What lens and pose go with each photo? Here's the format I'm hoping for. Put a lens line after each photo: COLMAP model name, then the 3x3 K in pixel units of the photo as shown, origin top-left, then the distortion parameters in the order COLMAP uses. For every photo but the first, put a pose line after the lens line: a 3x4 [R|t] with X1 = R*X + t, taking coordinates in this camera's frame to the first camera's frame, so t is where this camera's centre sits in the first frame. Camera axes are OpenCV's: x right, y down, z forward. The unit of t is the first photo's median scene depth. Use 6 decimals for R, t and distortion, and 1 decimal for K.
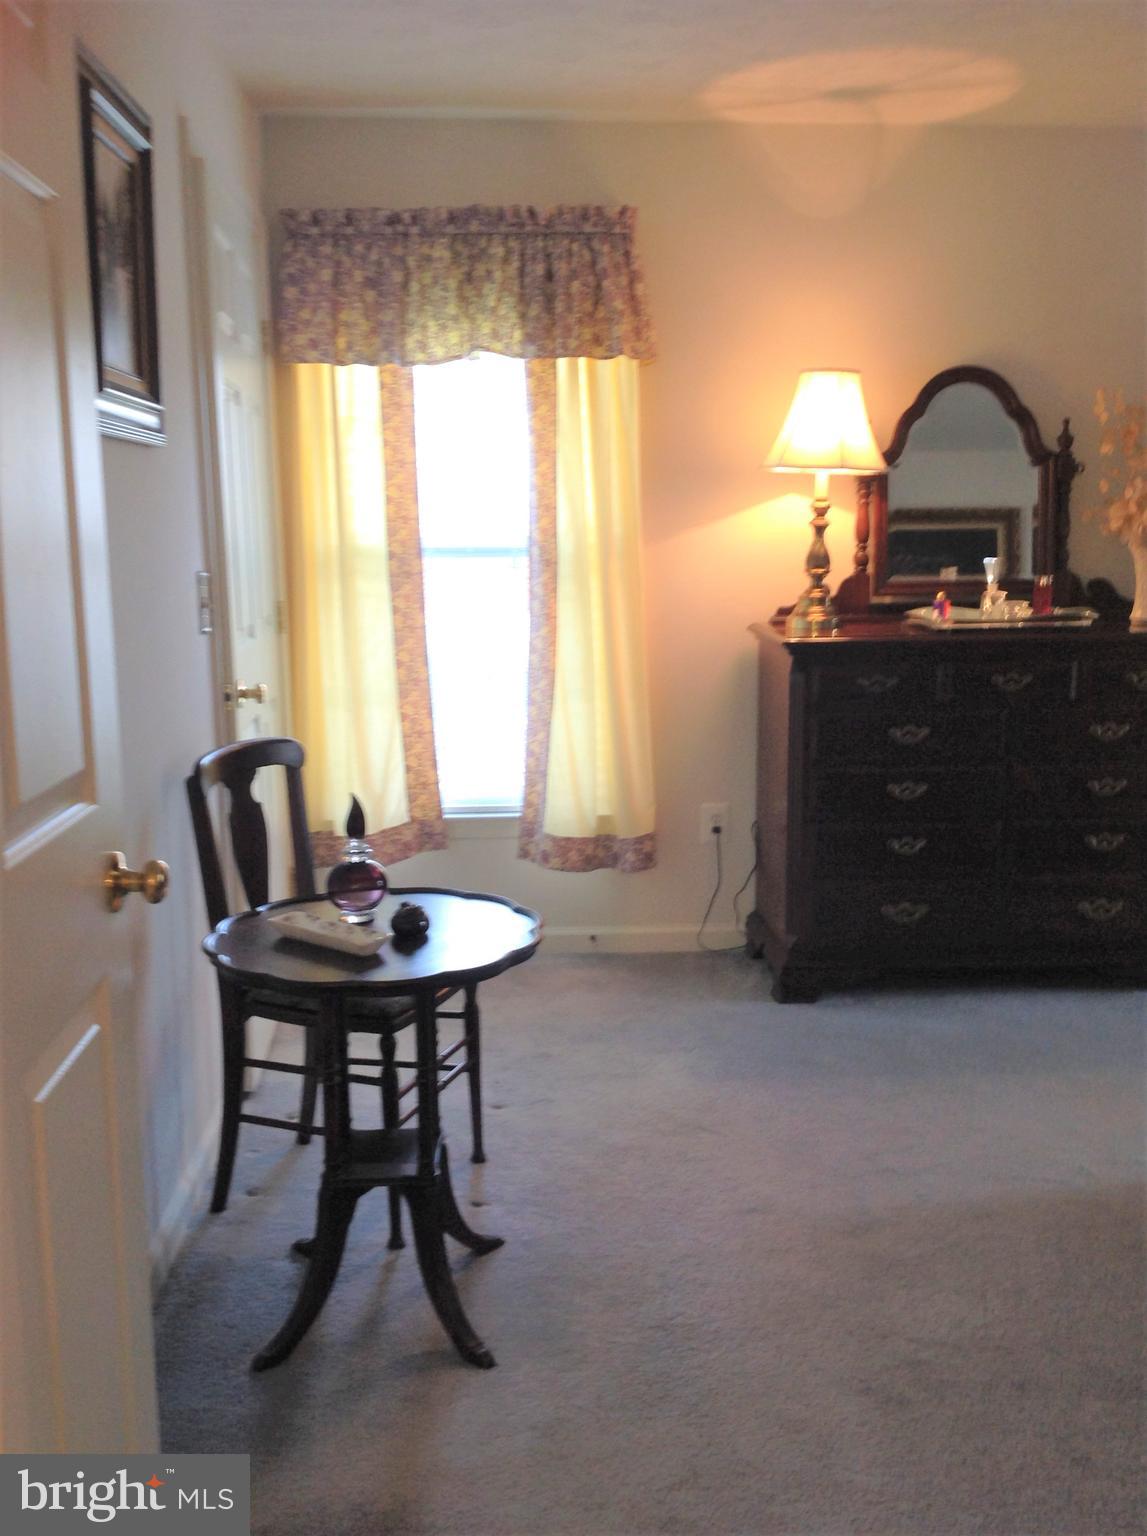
lens RADIAL K [[1430.4, 0, 546.5], [0, 1430.4, 837.9], [0, 0, 1]] dist [0.034108, 0.000000]
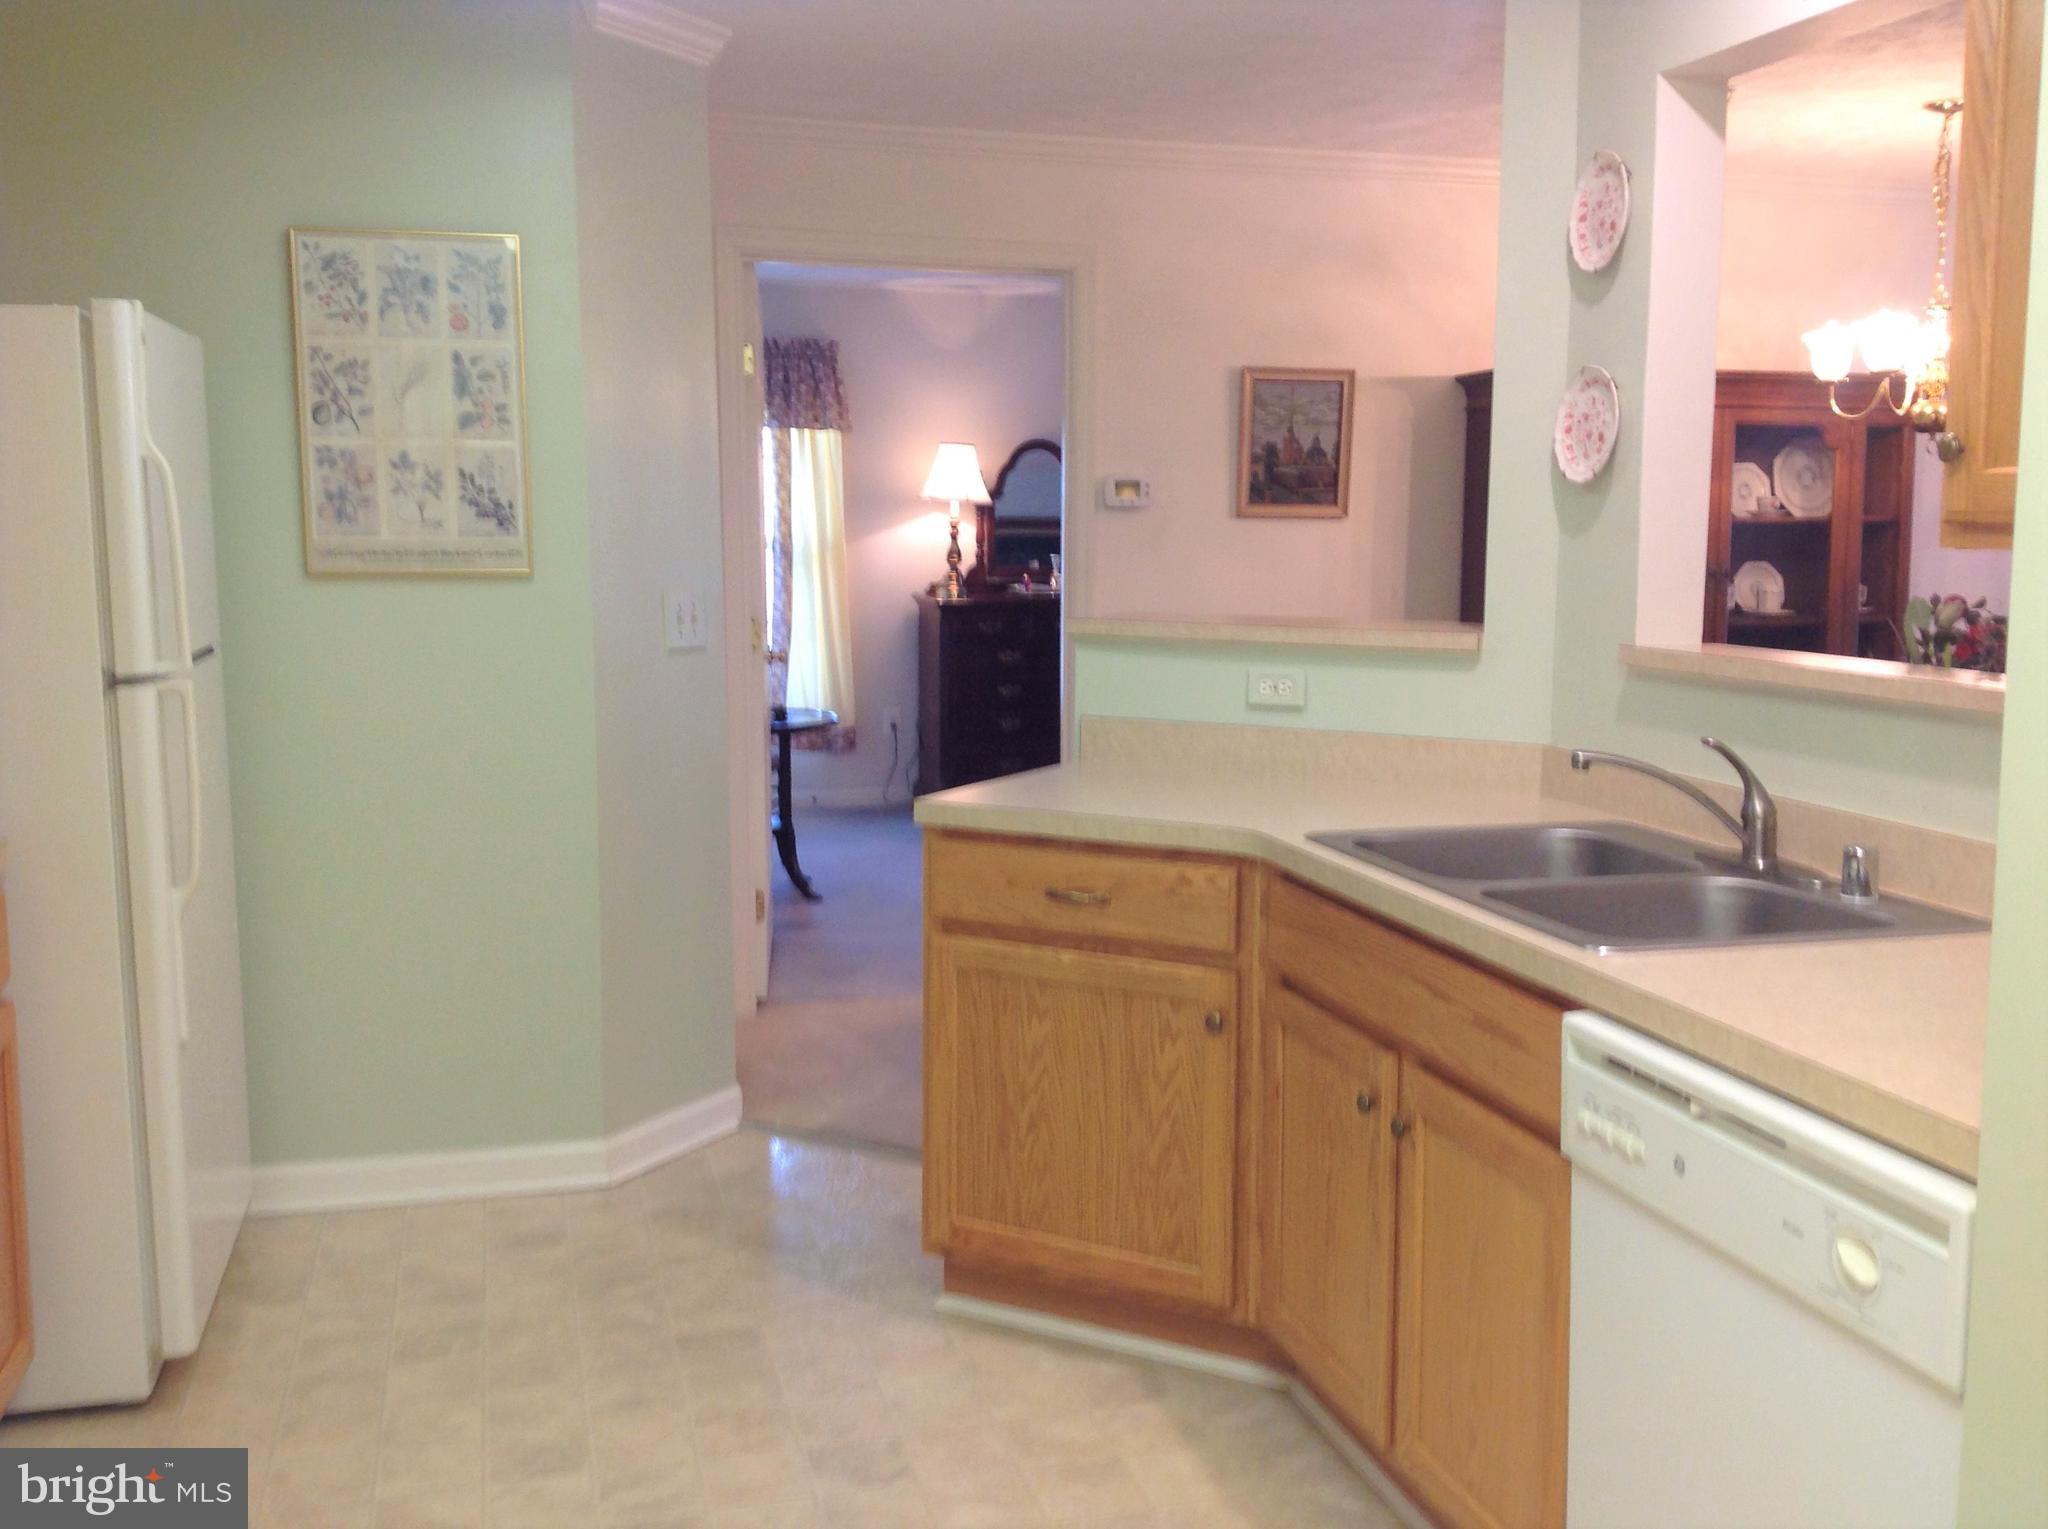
lens RADIAL K [[1907.2, 0, 1008.4], [0, 1907.2, 767.7], [0, 0, 1]] dist [0.034108, 0.000000]
pose [[0.975854, -0.013049, 0.218032, -0.227841], [0.030148, 0.996706, -0.075282, 0.214442], [-0.216332, 0.080037, 0.973034, -1.113084]]
